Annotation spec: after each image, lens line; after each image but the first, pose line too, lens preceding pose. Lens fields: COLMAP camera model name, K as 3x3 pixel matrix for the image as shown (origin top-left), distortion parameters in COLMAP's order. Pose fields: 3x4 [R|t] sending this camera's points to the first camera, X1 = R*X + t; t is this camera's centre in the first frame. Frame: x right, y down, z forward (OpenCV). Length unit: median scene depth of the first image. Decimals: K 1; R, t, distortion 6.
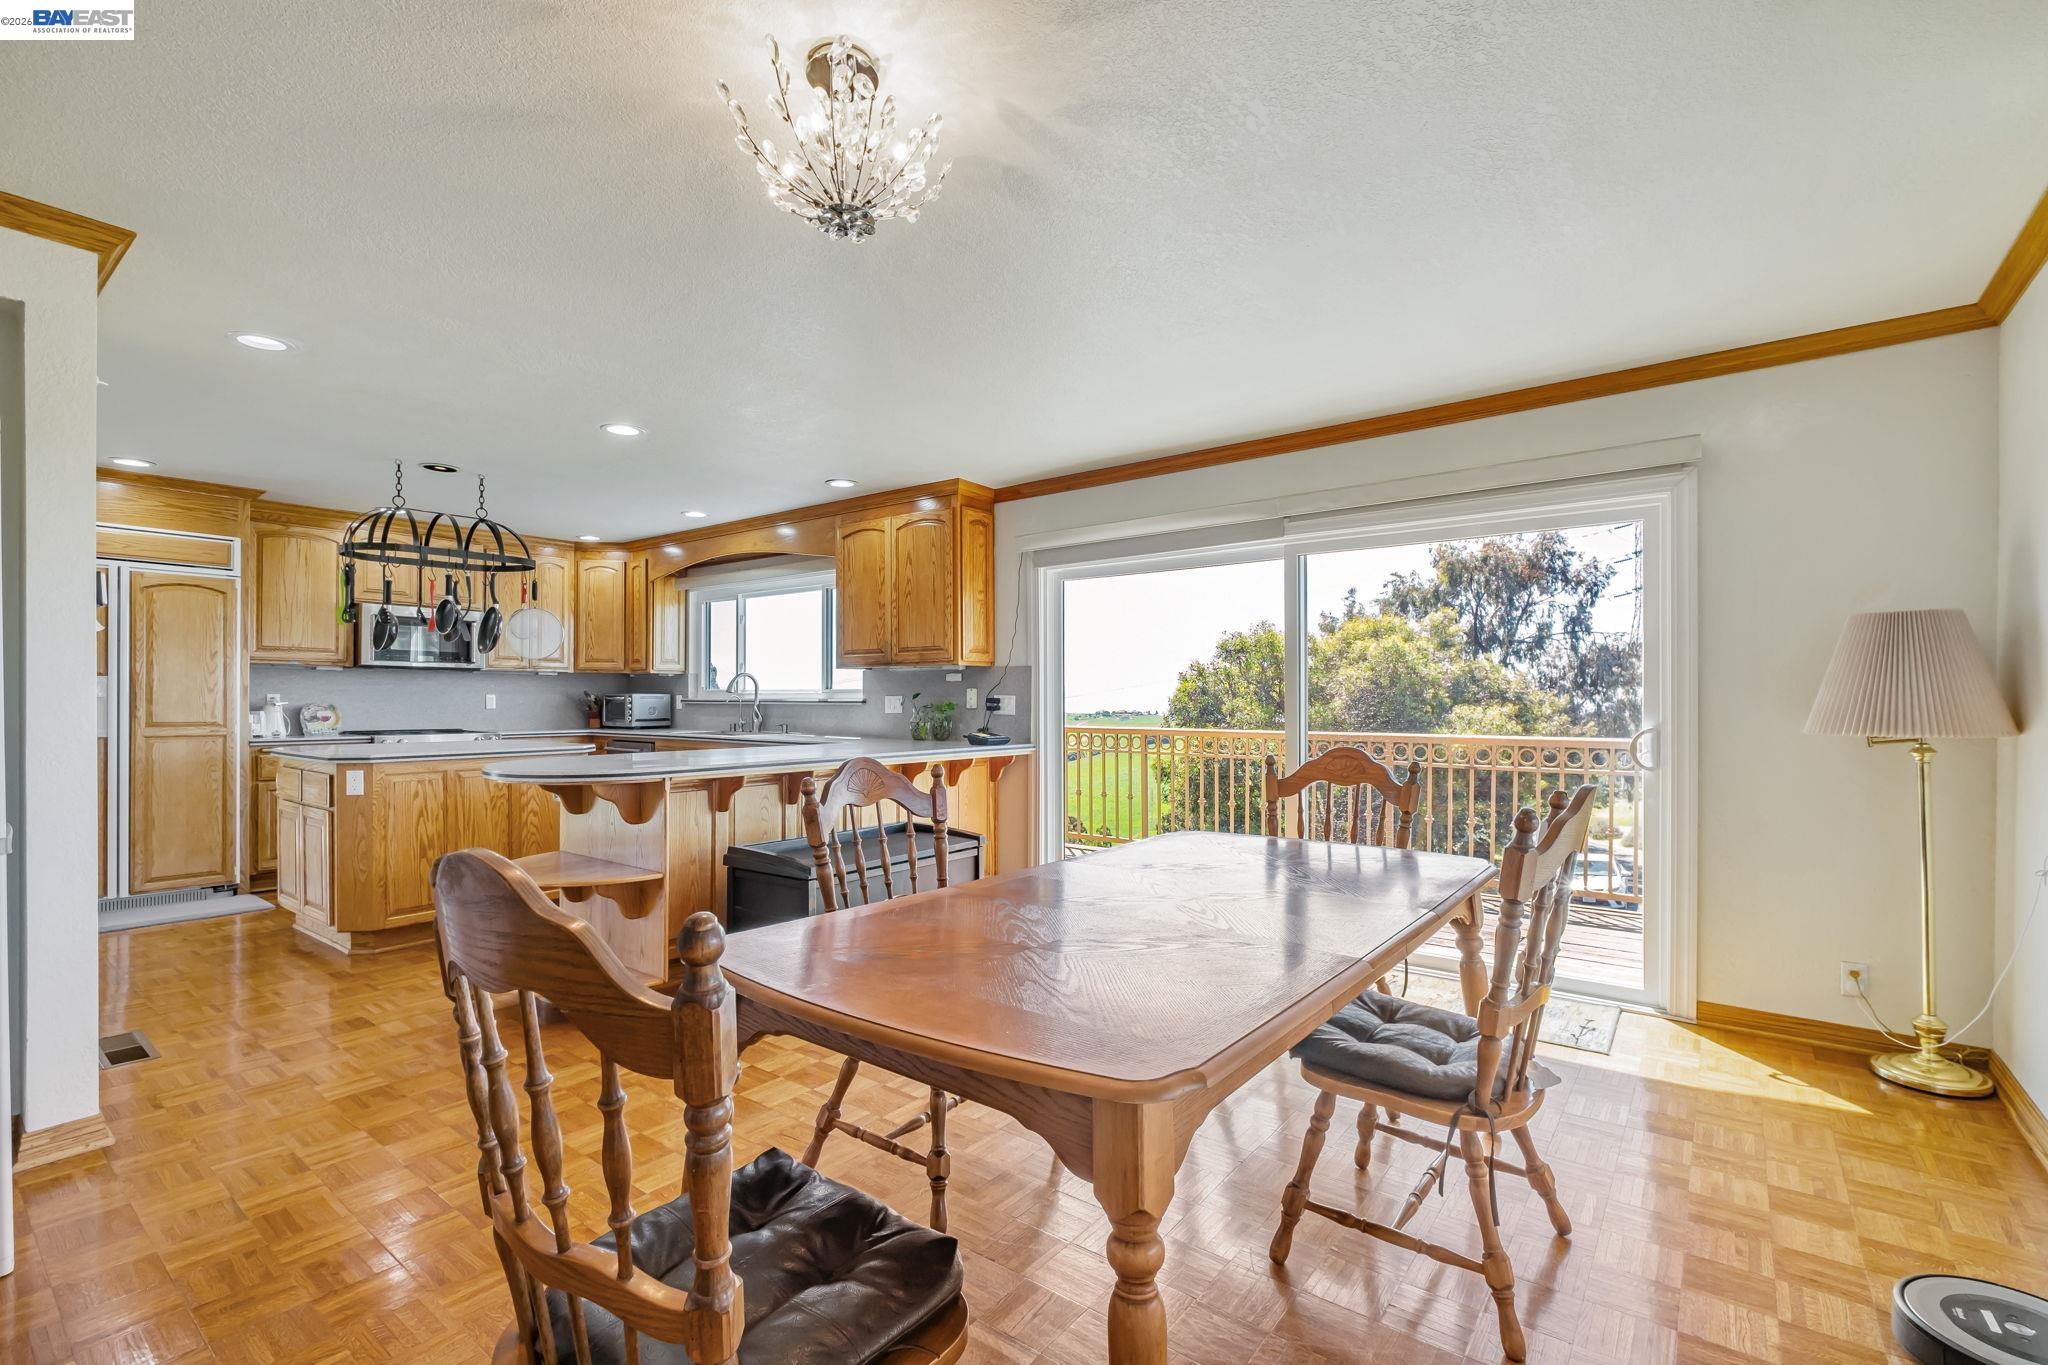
lens RADIAL K [[887.6, 0, 1035.3], [0, 887.6, 700.4], [0, 0, 1]] dist [-0.001270, -0.001743]
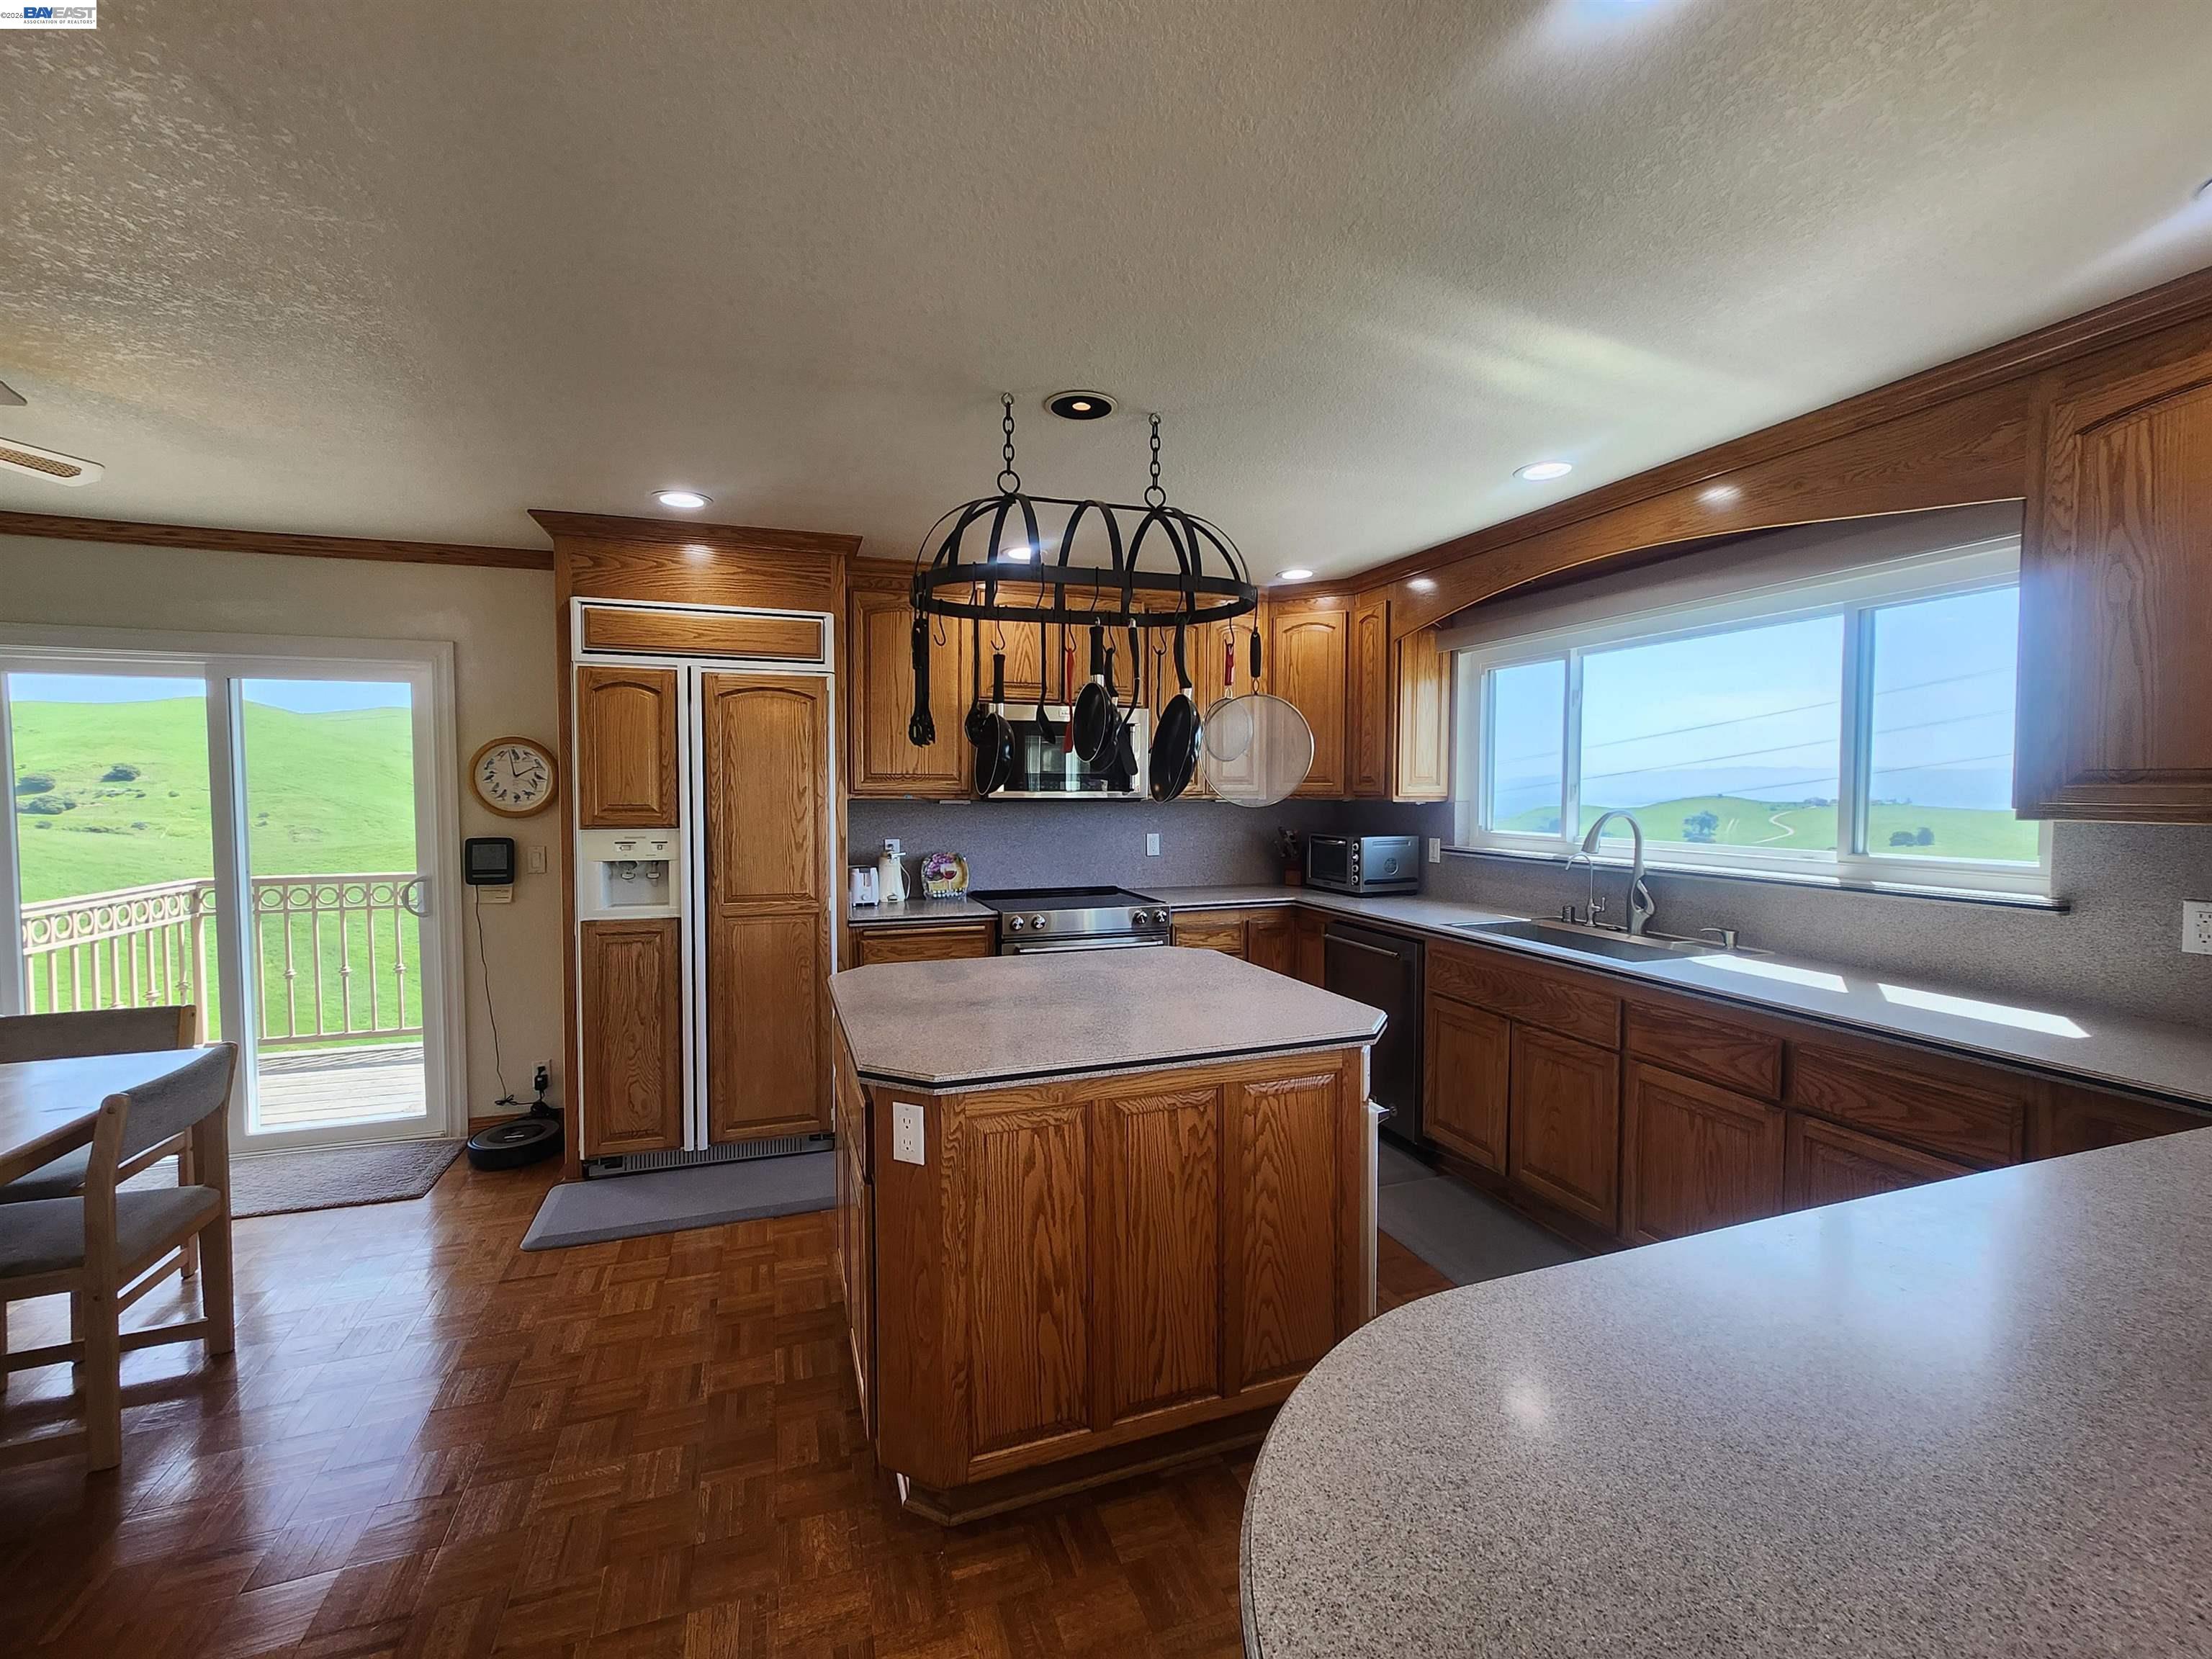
lens RADIAL K [[944.2, 0, 1096.5], [0, 944.2, 839.2], [0, 0, 1]] dist [0.016111, -0.000004]
pose [[0.831513, 0.027928, -0.554802, -0.348953], [0.001329, 0.998633, 0.052261, -0.053336], [0.555503, -0.044193, 0.830339, 0.530942]]
